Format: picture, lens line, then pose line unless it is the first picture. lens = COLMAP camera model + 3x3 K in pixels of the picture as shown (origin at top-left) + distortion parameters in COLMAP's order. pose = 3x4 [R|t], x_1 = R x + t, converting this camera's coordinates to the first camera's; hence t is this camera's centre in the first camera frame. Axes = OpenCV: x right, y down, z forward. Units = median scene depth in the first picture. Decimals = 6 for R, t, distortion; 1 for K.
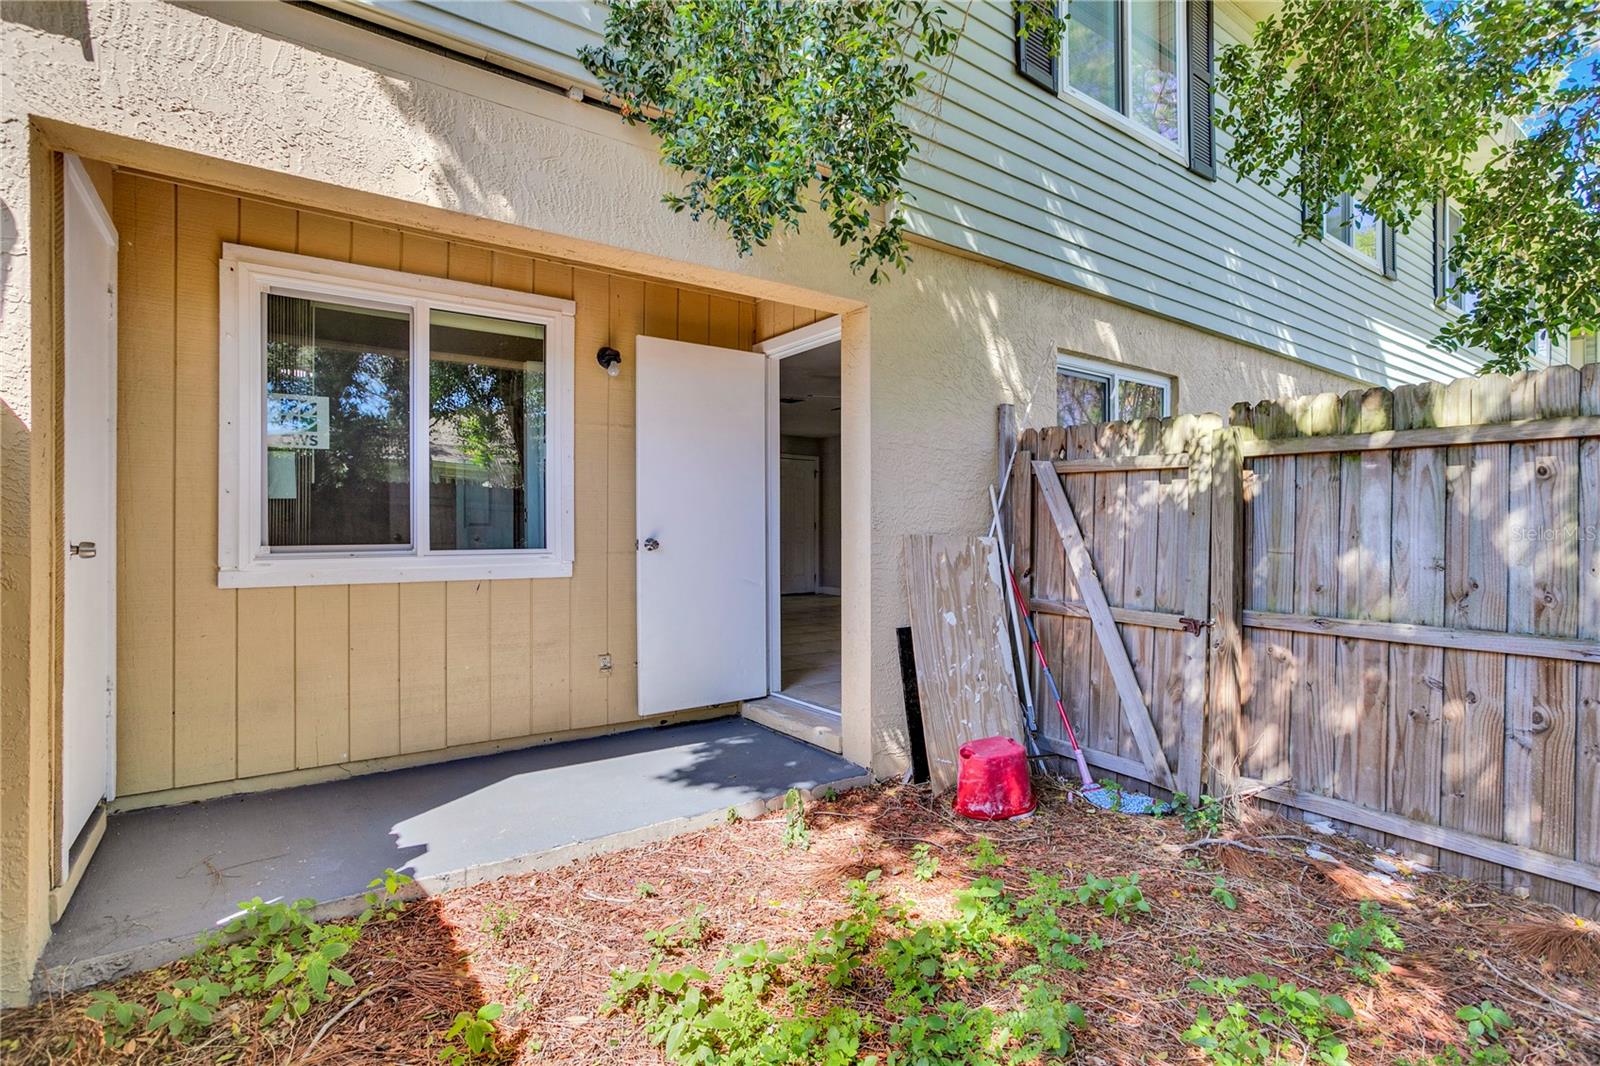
lens RADIAL K [[769.3, 0, 803.6], [0, 769.3, 528.1], [0, 0, 1]] dist [-0.023827, 0.001713]
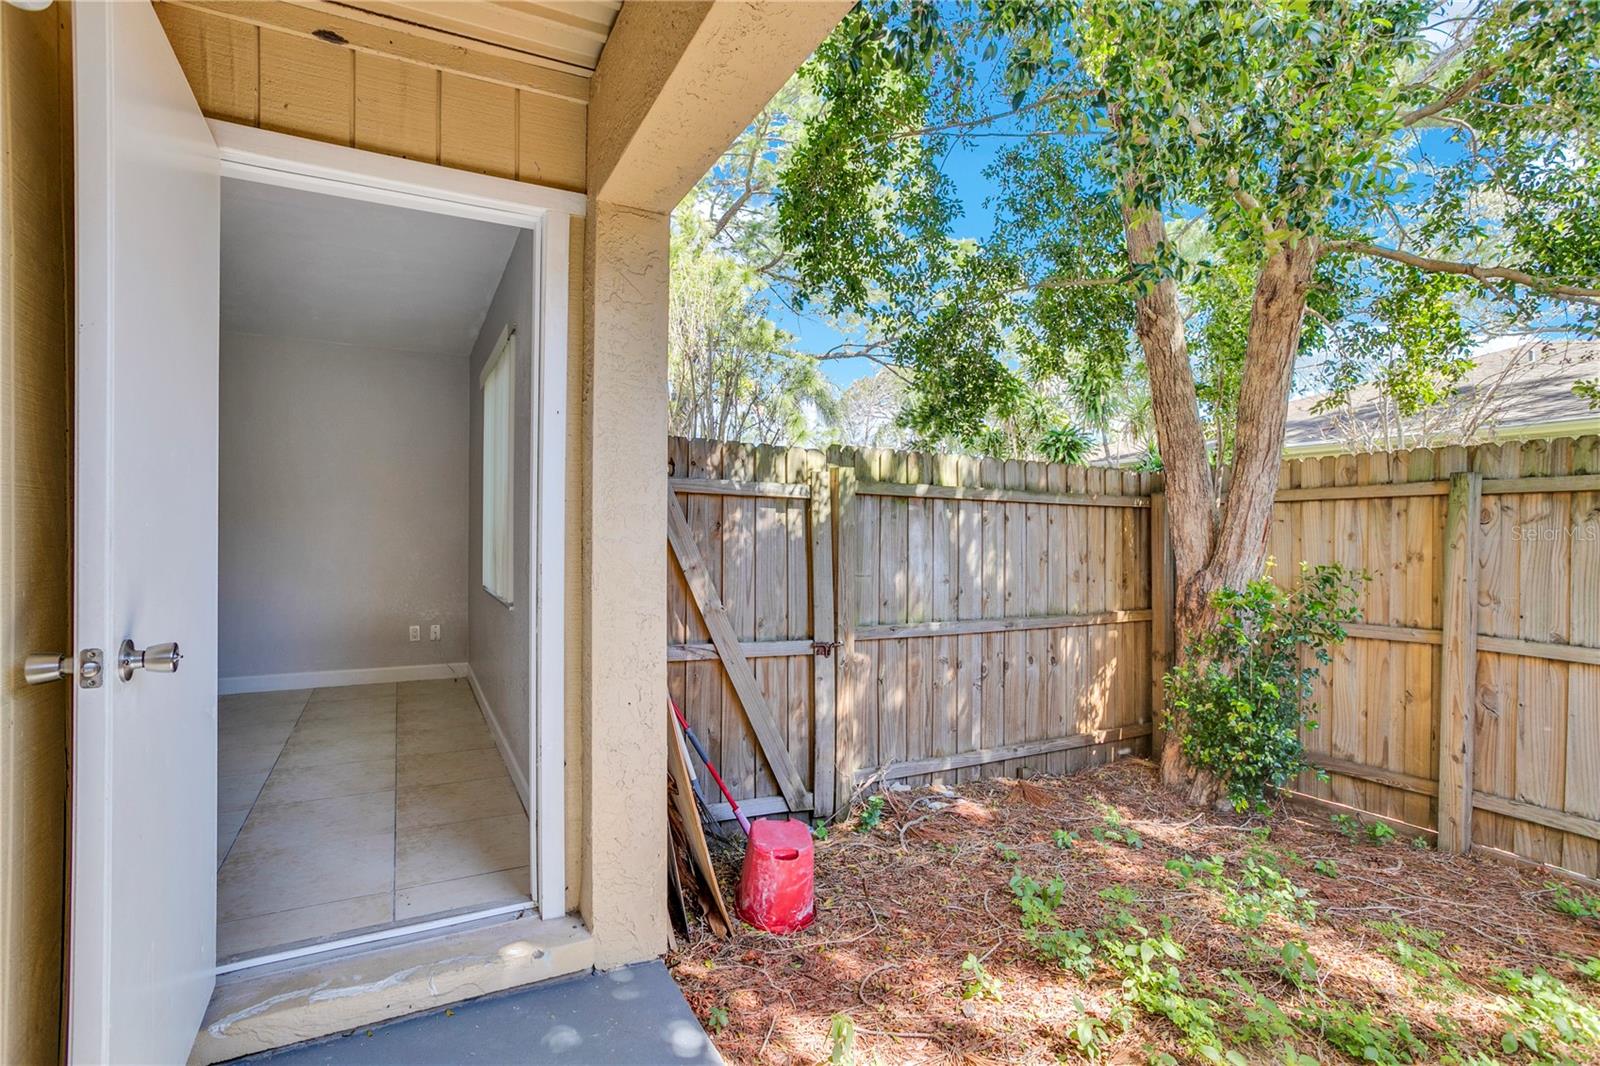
lens RADIAL K [[769.3, 0, 800.0], [0, 769.3, 531.1], [0, 0, 1]] dist [-0.023827, 0.001713]
pose [[0.147820, -0.004789, 0.989003, -0.630301], [-0.010389, 0.999926, 0.006395, -0.047035], [-0.988960, -0.011220, 0.147760, 0.982515]]
